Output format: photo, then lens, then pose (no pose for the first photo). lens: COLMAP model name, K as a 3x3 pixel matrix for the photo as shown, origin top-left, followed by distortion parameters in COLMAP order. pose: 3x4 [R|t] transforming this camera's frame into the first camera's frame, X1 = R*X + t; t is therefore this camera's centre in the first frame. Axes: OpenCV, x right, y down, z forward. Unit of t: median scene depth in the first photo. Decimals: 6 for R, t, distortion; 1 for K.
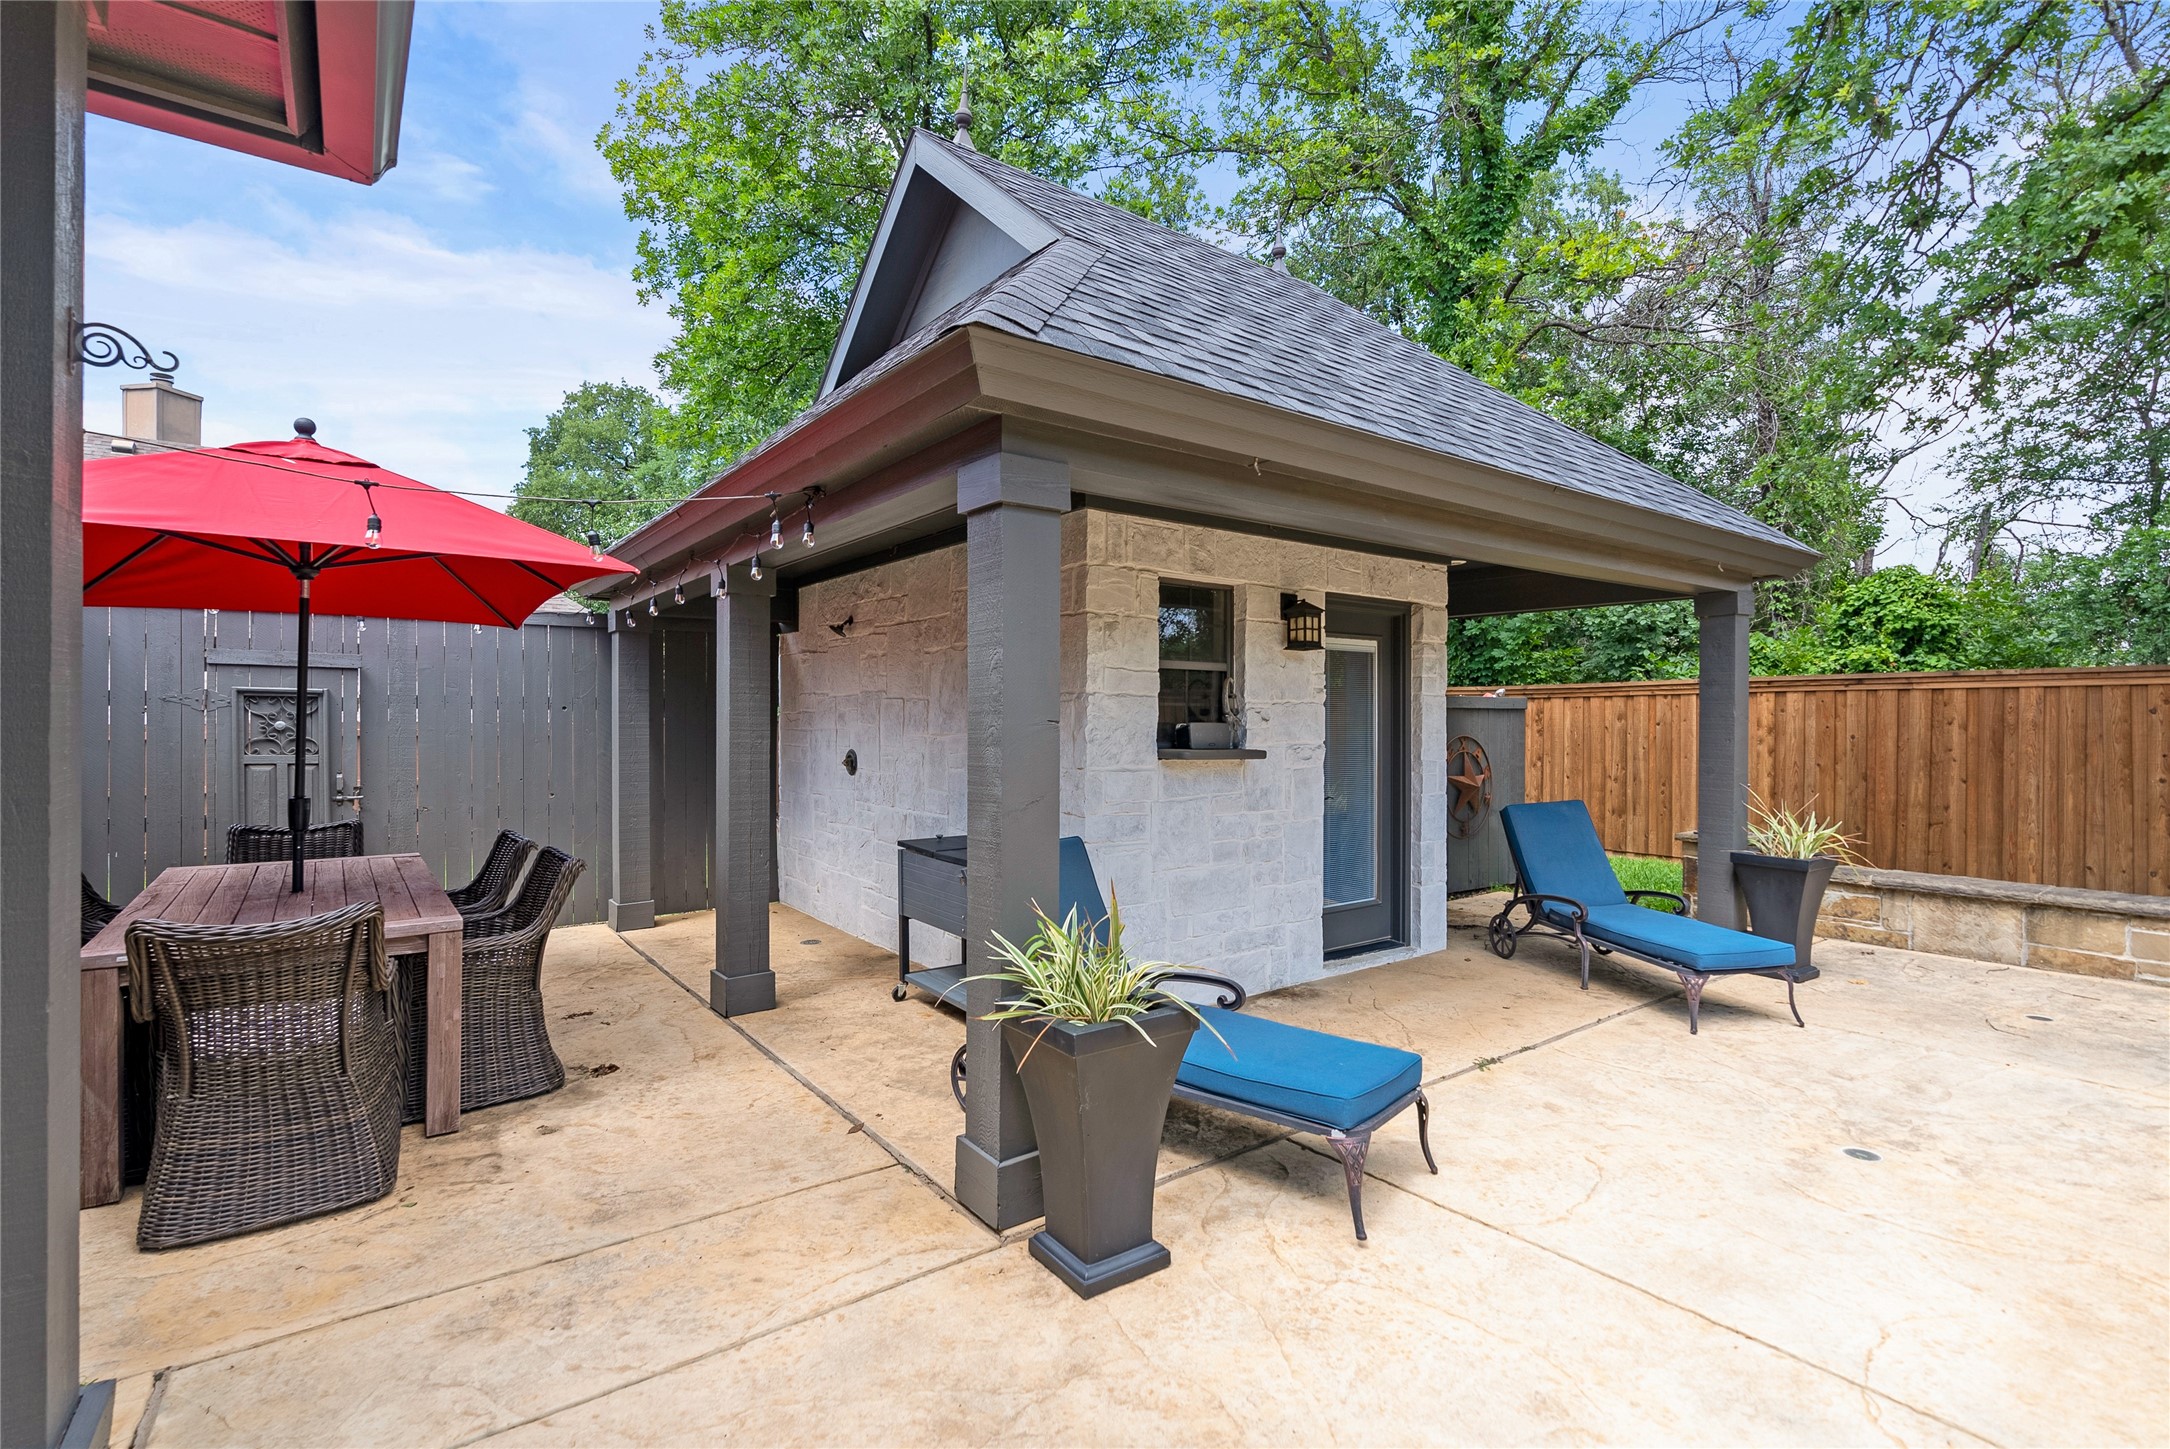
lens RADIAL K [[985.6, 0, 1074.3], [0, 985.6, 715.4], [0, 0, 1]] dist [-0.003731, 0.000176]
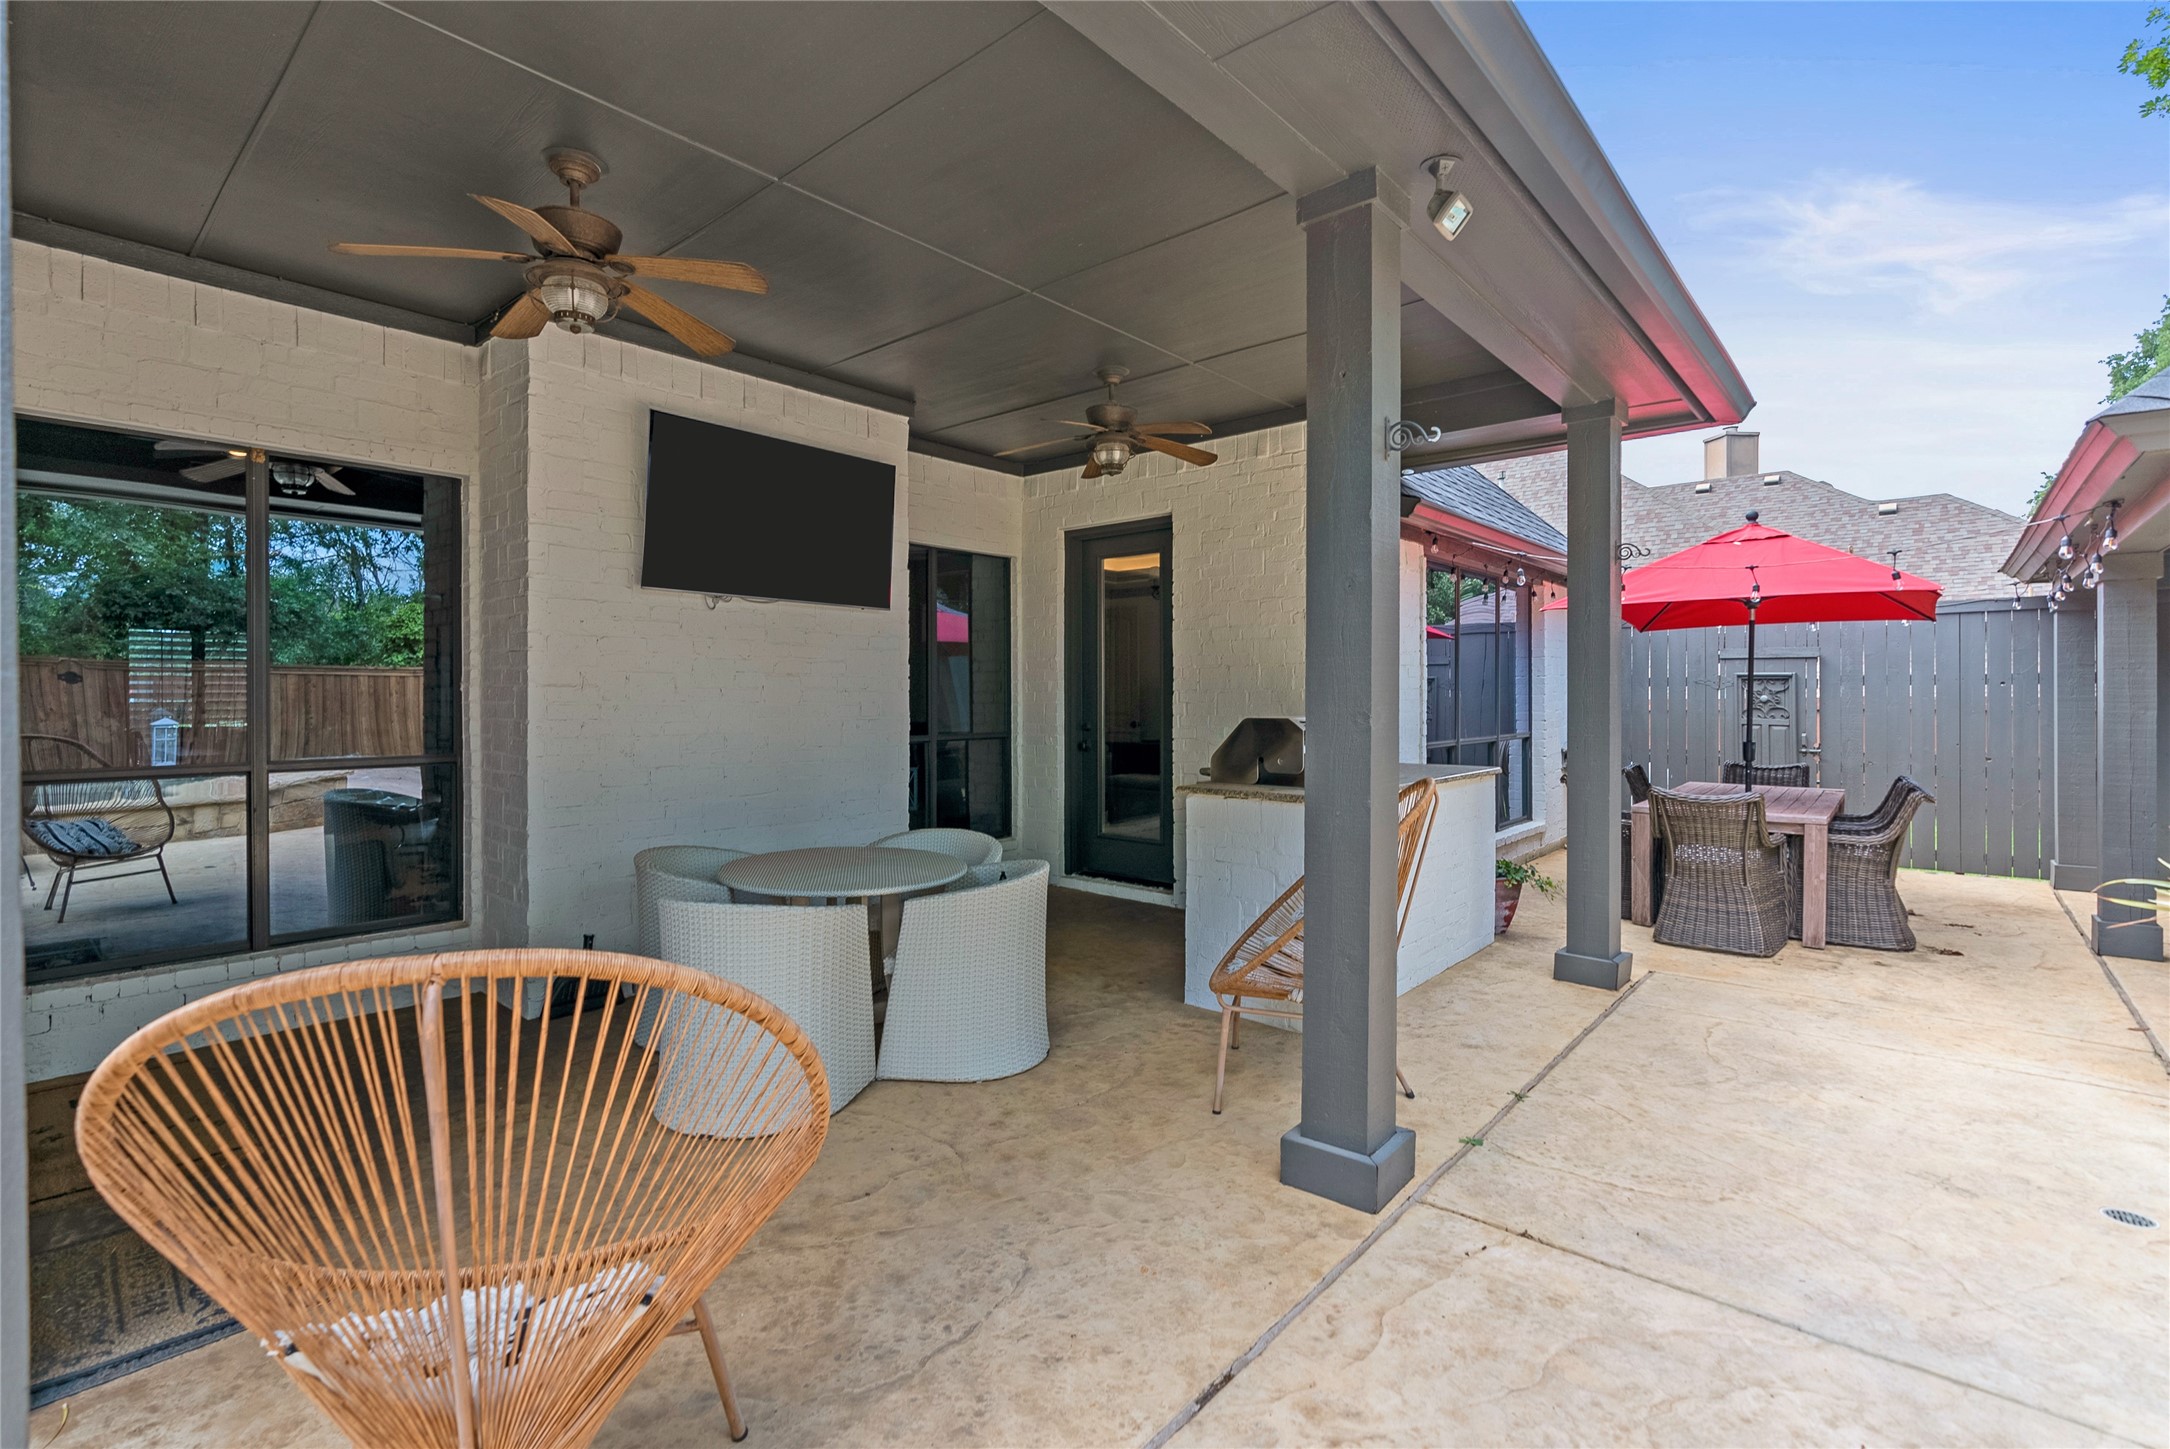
lens RADIAL K [[985.6, 0, 1074.3], [0, 985.6, 715.4], [0, 0, 1]] dist [-0.003731, 0.000176]
pose [[0.216765, 0.018031, -0.976057, 0.546731], [0.006812, 0.999777, 0.019982, 0.000251], [0.976200, -0.010981, 0.216594, -0.438900]]
